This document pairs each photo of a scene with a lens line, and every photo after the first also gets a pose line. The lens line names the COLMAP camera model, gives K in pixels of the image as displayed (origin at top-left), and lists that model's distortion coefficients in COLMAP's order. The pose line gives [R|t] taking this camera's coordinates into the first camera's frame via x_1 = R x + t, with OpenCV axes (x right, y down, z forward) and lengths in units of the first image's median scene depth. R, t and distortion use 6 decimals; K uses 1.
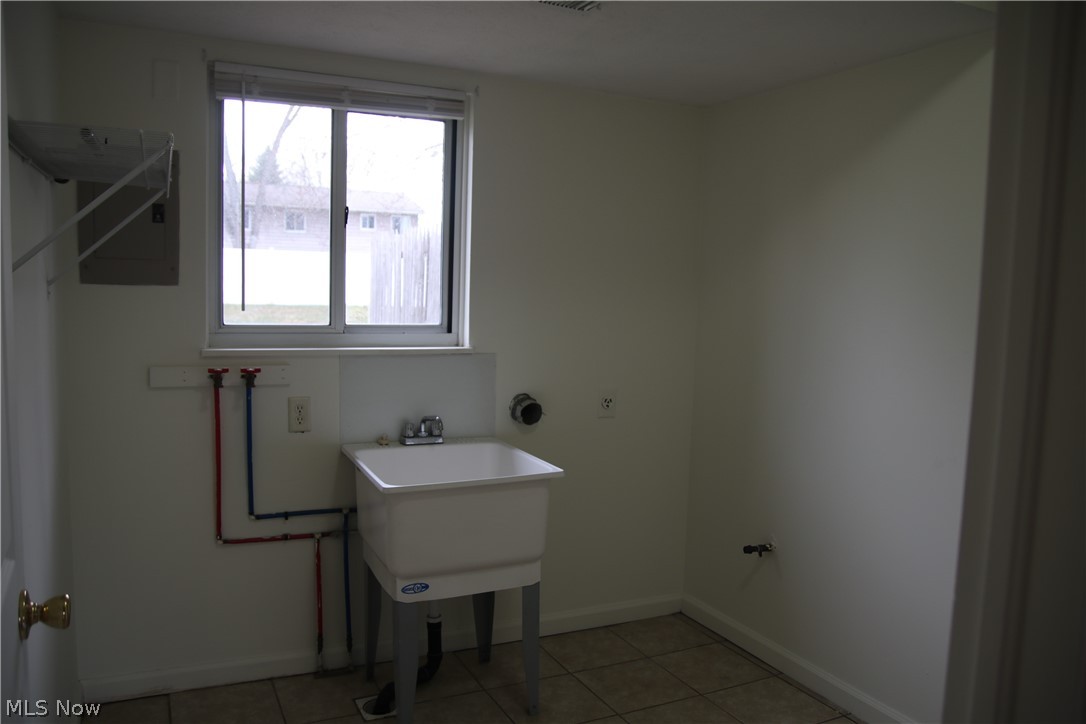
lens RADIAL K [[858.9, 0, 543.0], [0, 858.9, 362.0], [0, 0, 1]] dist [-0.152965, 0.121993]
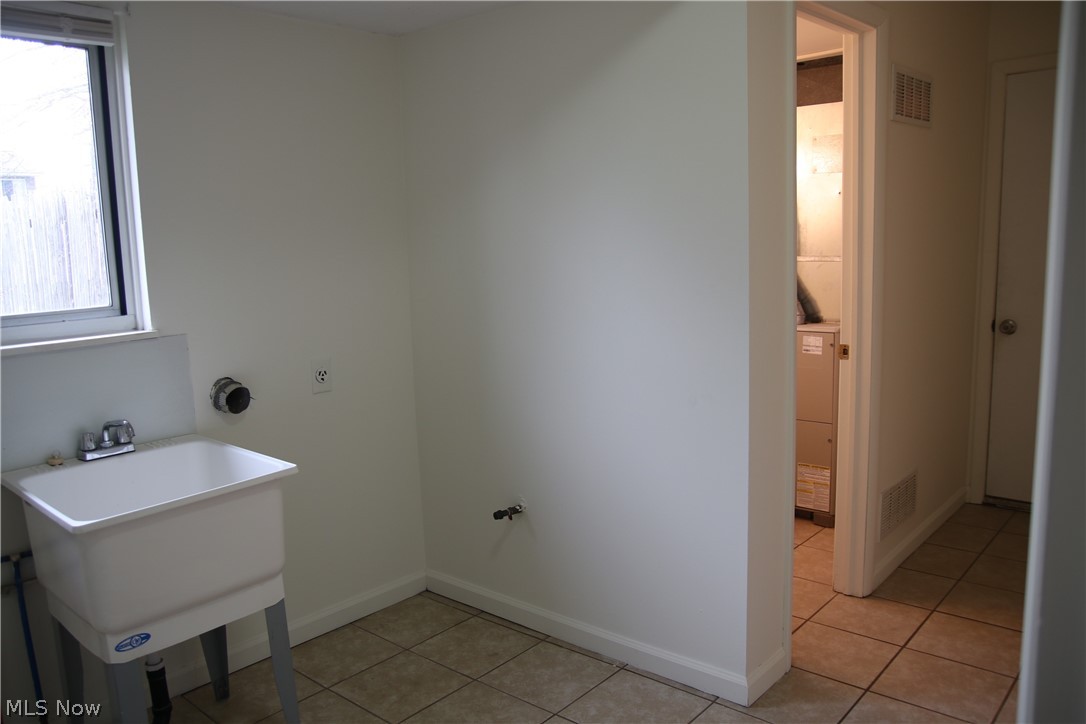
lens RADIAL K [[858.9, 0, 543.0], [0, 858.9, 362.0], [0, 0, 1]] dist [-0.152965, 0.121993]
pose [[0.919069, -0.116651, 0.376437, -0.048098], [0.093679, 0.992476, 0.078835, -0.015229], [-0.382801, -0.037191, 0.923082, 0.123823]]
